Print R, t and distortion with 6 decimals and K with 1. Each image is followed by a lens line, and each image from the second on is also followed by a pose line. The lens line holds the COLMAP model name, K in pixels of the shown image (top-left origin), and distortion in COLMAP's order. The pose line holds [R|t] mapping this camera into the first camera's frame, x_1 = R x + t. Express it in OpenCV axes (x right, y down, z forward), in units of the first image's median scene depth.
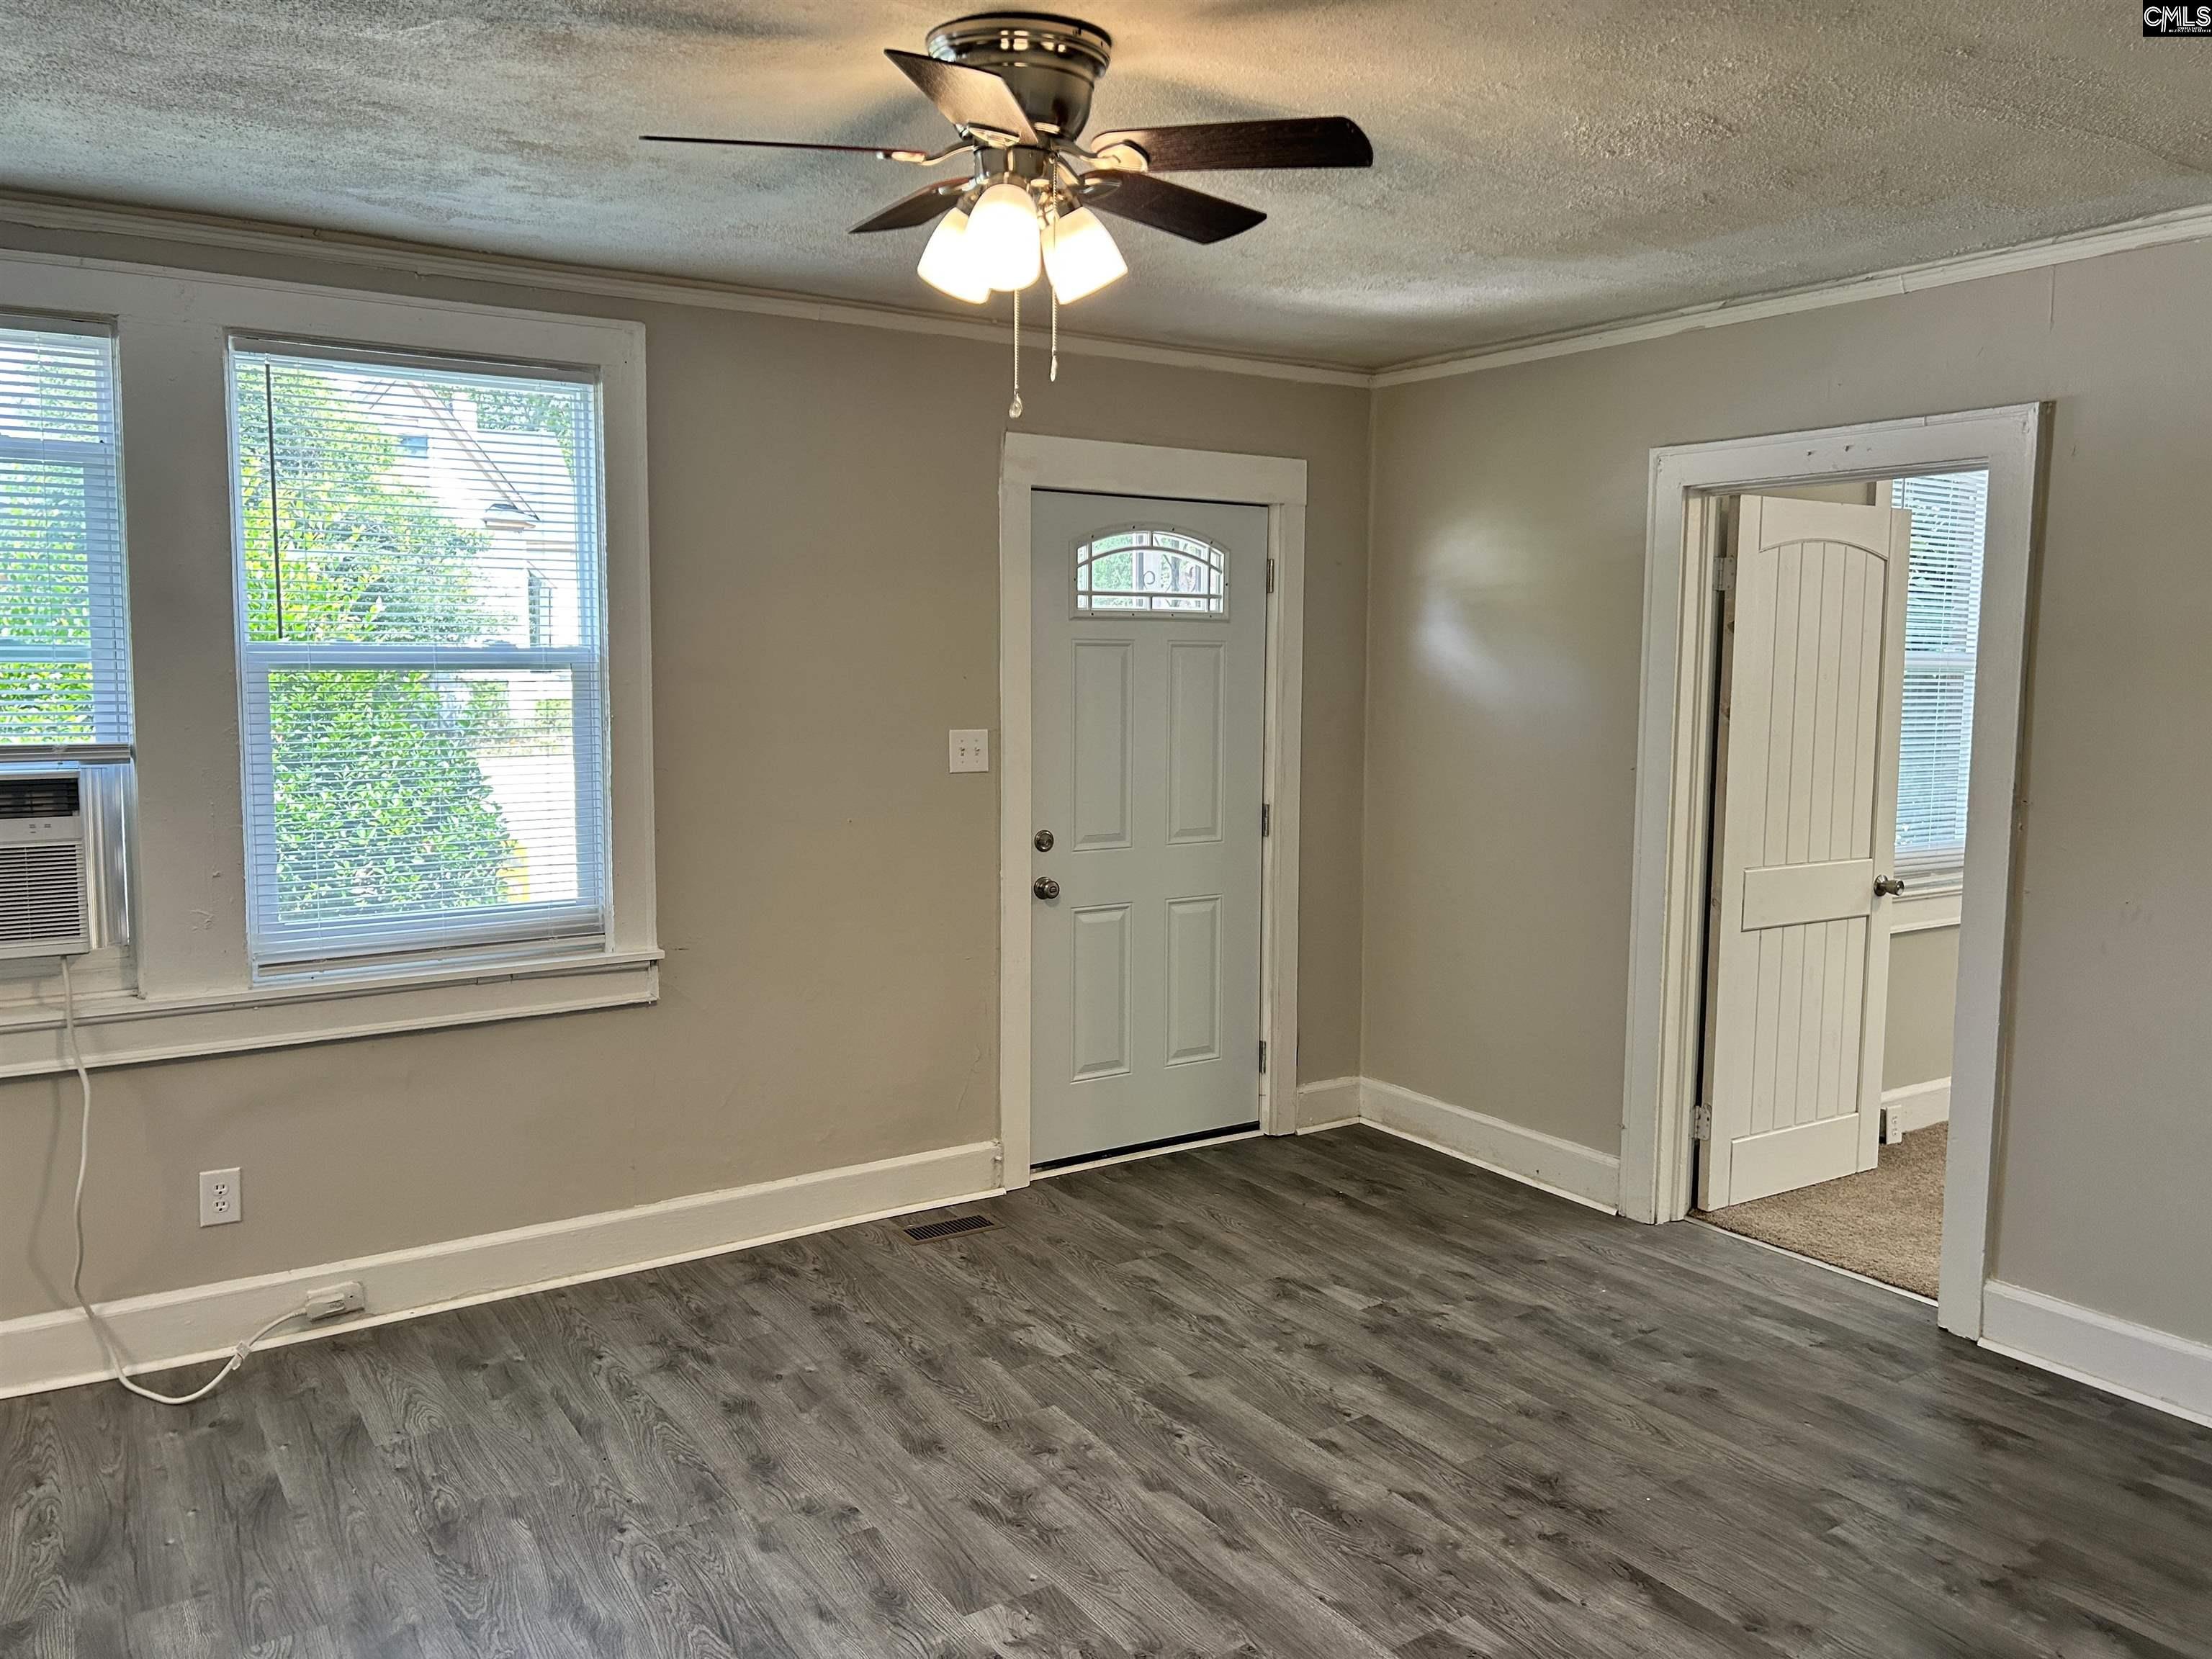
lens RADIAL K [[1675.8, 0, 1154.2], [0, 1675.8, 834.4], [0, 0, 1]] dist [0.012639, 0.003766]
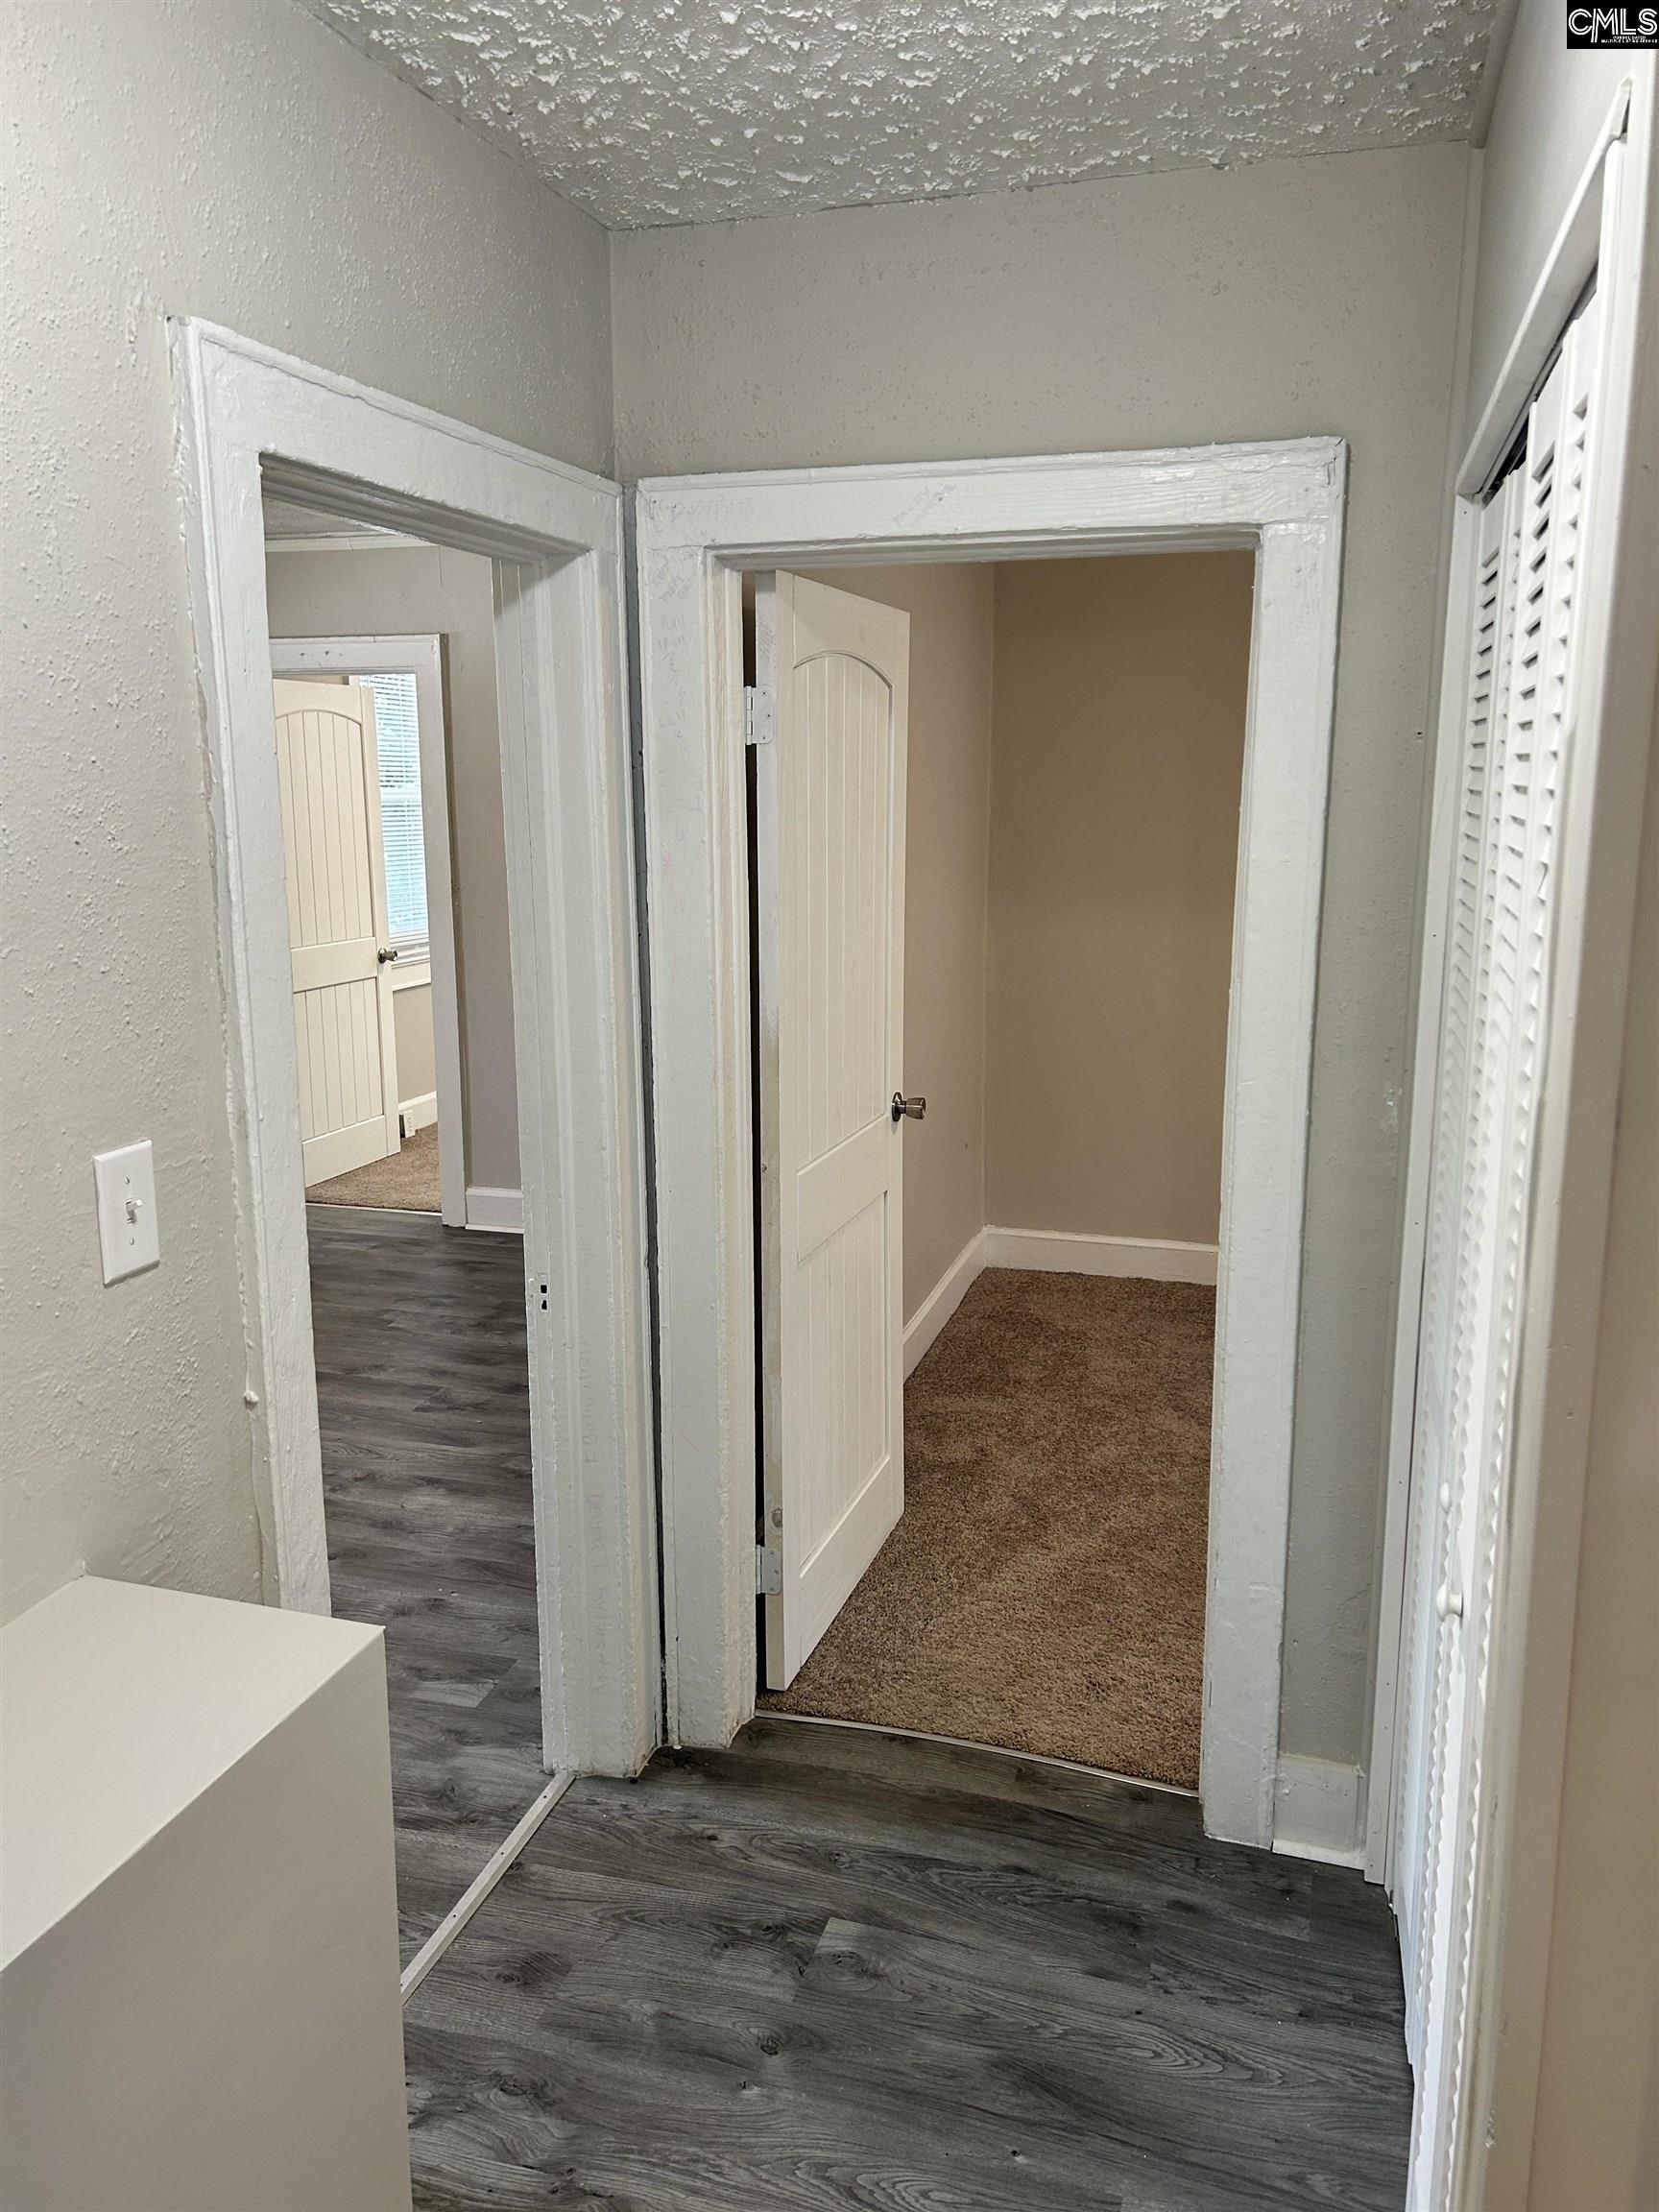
lens RADIAL K [[1628.1, 0, 768.9], [0, 1628.1, 1095.4], [0, 0, 1]] dist [0.003703, 0.000857]
pose [[0.800878, -0.129838, 0.584582, -0.162994], [0.079221, 0.990603, 0.111484, 0.026144], [-0.593564, -0.042974, 0.803639, -0.395973]]
